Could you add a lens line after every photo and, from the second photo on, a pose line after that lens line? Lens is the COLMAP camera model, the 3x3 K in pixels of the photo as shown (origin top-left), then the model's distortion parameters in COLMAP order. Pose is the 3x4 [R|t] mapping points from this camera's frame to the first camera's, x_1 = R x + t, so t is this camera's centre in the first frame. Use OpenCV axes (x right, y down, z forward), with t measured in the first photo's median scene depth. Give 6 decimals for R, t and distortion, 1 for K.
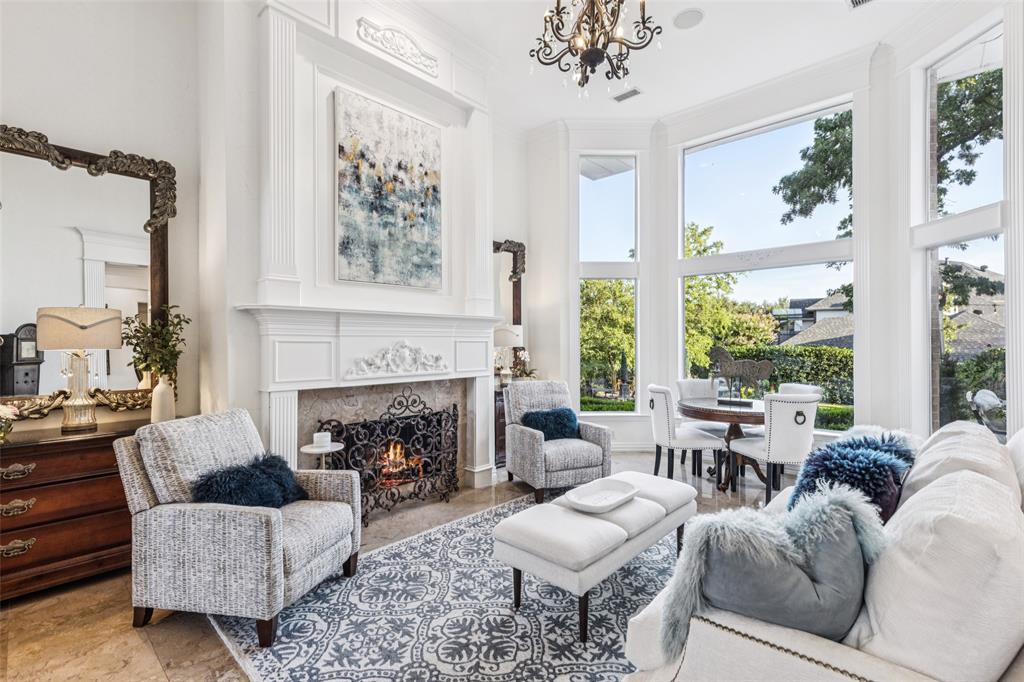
lens RADIAL K [[465.6, 0, 516.0], [0, 465.6, 342.5], [0, 0, 1]] dist [0.005588, 0.000364]
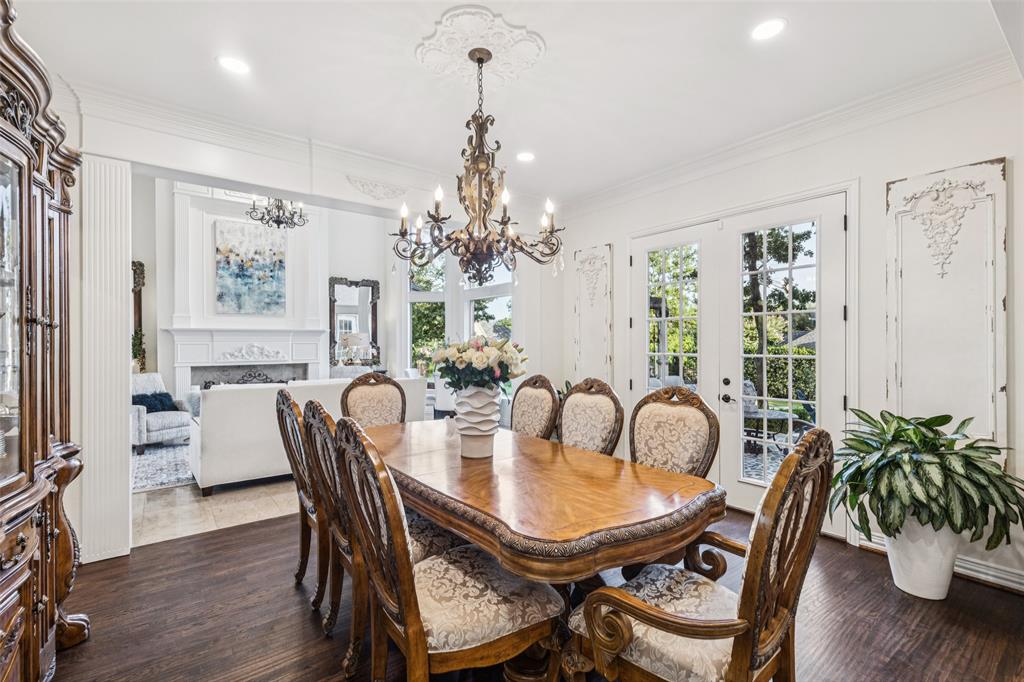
lens RADIAL K [[465.6, 0, 516.0], [0, 465.6, 342.5], [0, 0, 1]] dist [0.005588, 0.000364]
pose [[0.985241, 0.001513, -0.171168, 1.217193], [-0.000778, 0.999990, 0.004360, -0.017042], [0.171173, -0.004162, 0.985232, -0.764581]]
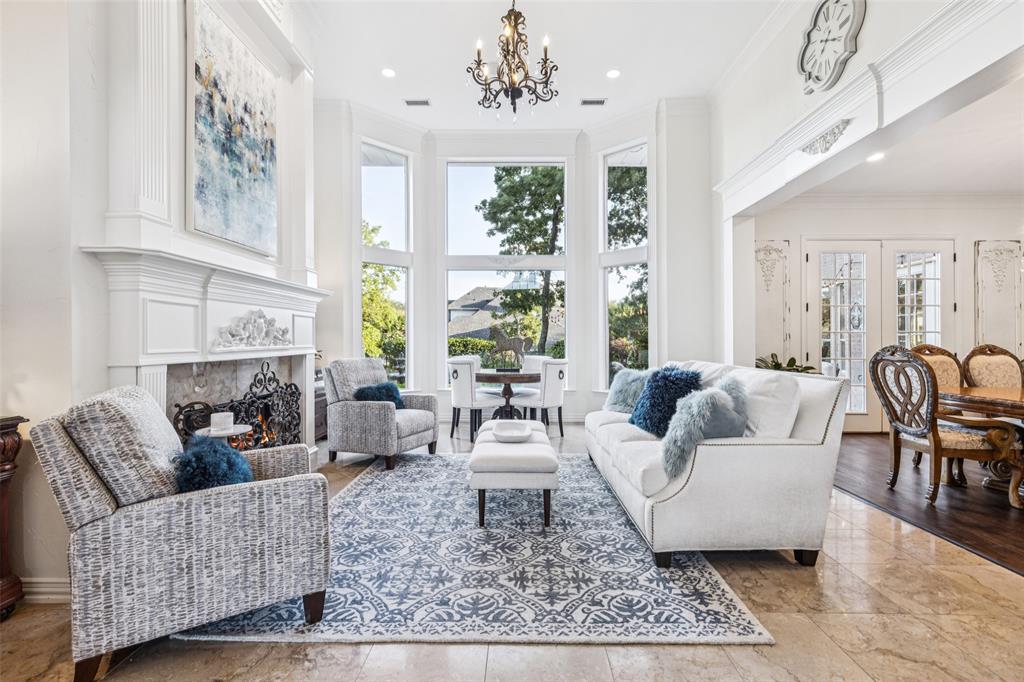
lens RADIAL K [[466.6, 0, 514.3], [0, 466.6, 335.7], [0, 0, 1]] dist [0.001789, 0.000058]
pose [[0.736577, 0.006279, 0.676324, -0.497095], [-0.002406, 0.999975, -0.006662, 0.050830], [-0.676349, 0.003280, 0.736574, 0.029493]]
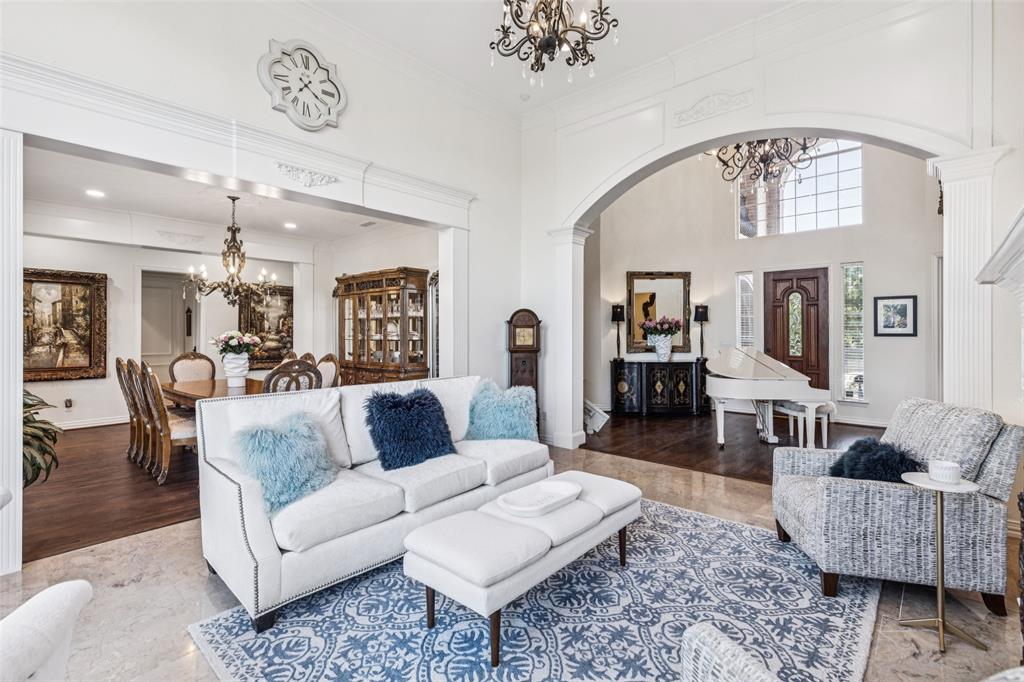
lens RADIAL K [[466.6, 0, 514.3], [0, 466.6, 335.7], [0, 0, 1]] dist [0.001789, 0.000058]
pose [[-0.999846, 0.003954, -0.017098, 0.184938], [0.003988, 0.999990, -0.001980, 0.007224], [0.017090, -0.002048, -0.999852, 1.390928]]
